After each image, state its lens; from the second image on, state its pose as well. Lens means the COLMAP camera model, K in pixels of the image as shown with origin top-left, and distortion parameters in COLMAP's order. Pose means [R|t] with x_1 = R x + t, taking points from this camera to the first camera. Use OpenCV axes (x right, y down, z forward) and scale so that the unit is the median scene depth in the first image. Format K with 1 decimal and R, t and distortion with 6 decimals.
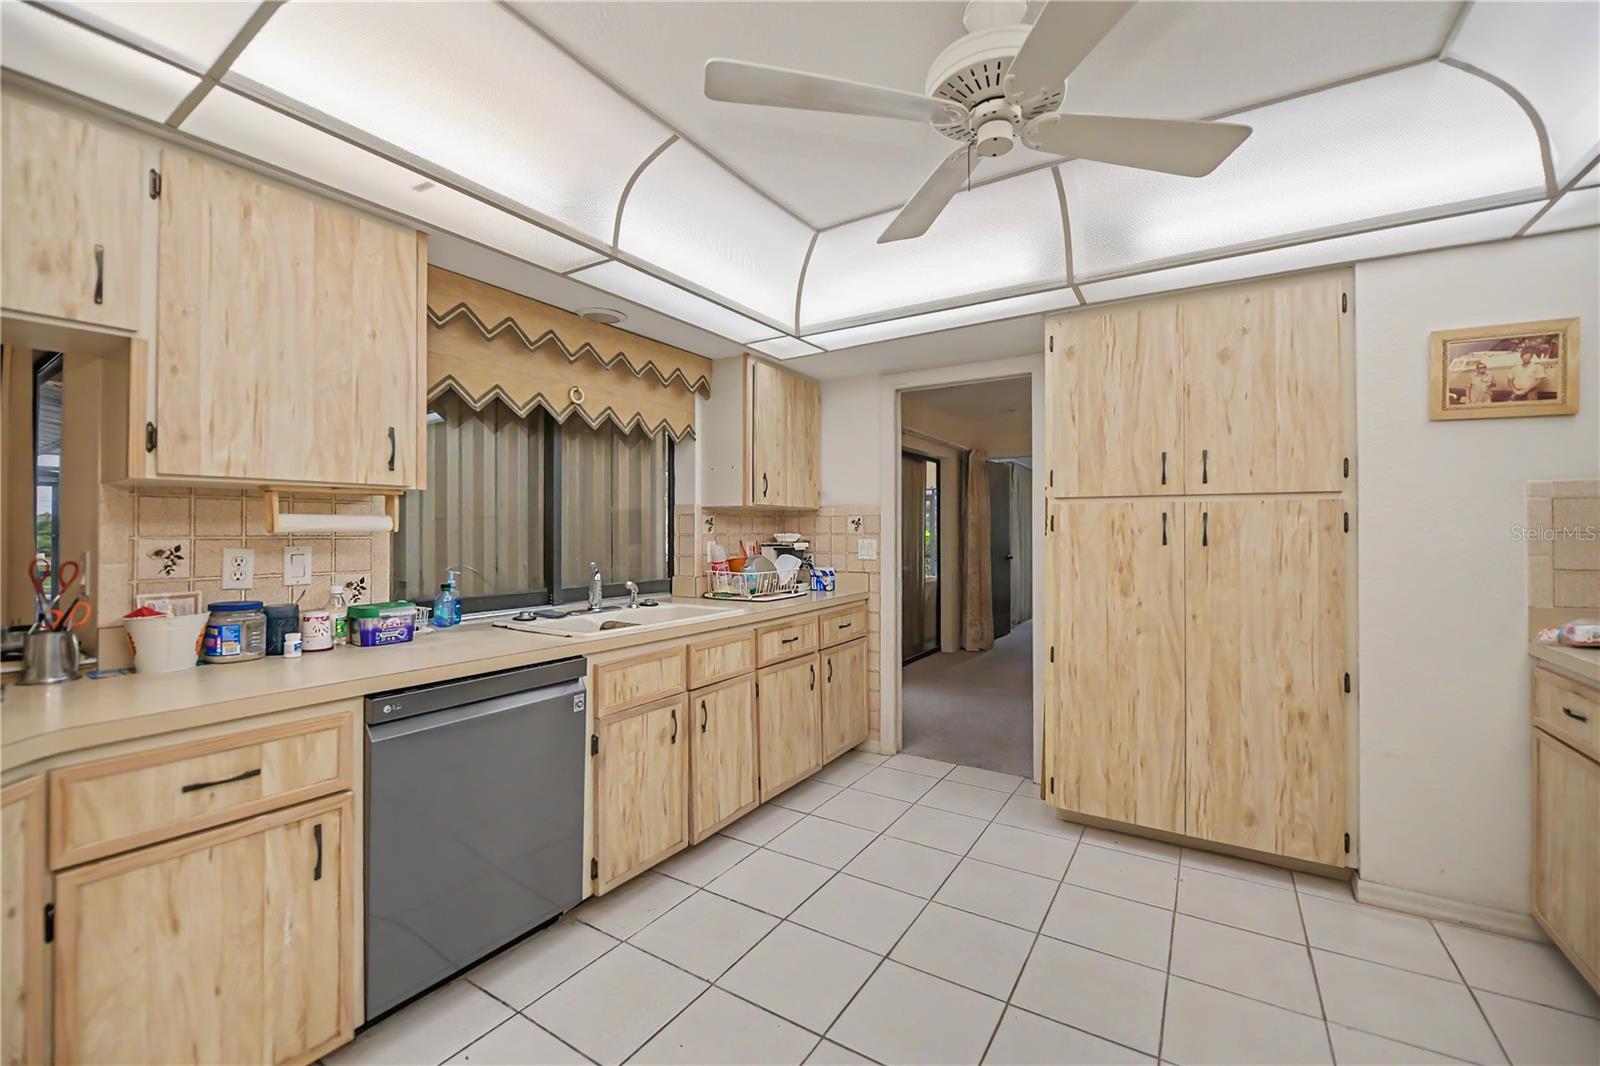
lens RADIAL K [[642.8, 0, 800.0], [0, 642.8, 533.0], [0, 0, 1]] dist [-0.009174, -0.000160]
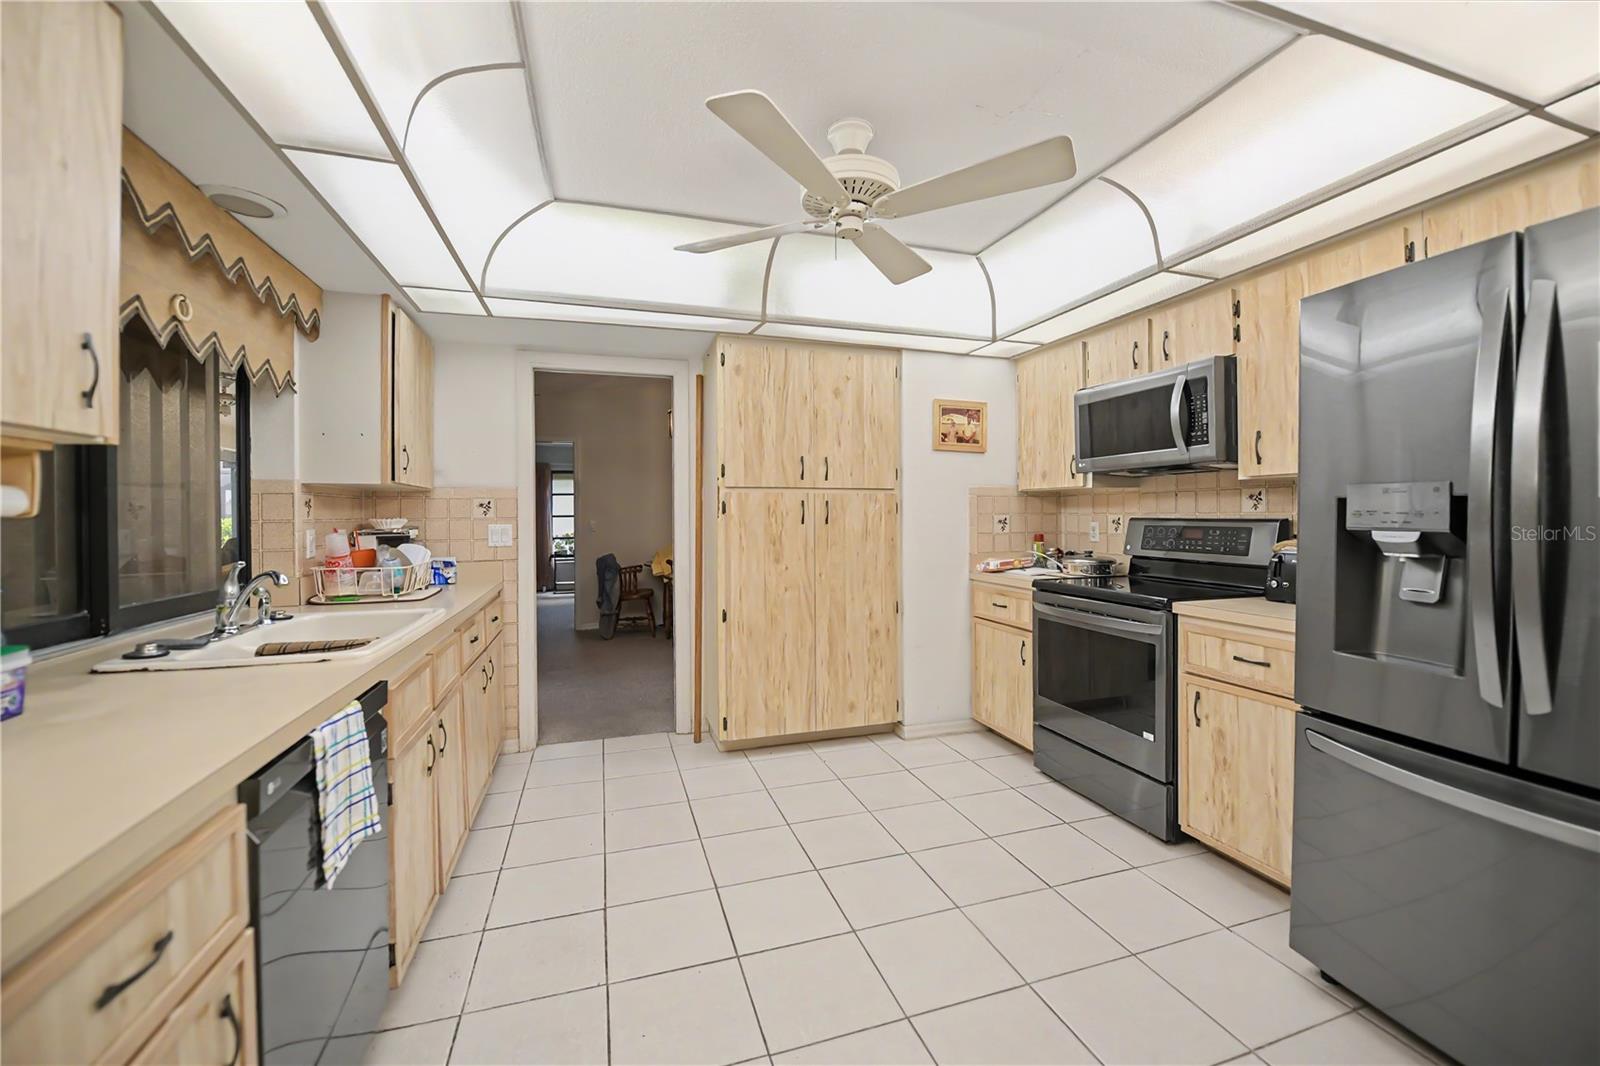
lens RADIAL K [[647.9, 0, 799.8], [0, 647.9, 520.0], [0, 0, 1]] dist [0.000116, -0.000095]
pose [[0.652849, -0.008784, 0.757437, -0.544438], [0.007512, 0.999959, 0.005121, 0.003495], [-0.757451, 0.002347, 0.652888, 0.113358]]
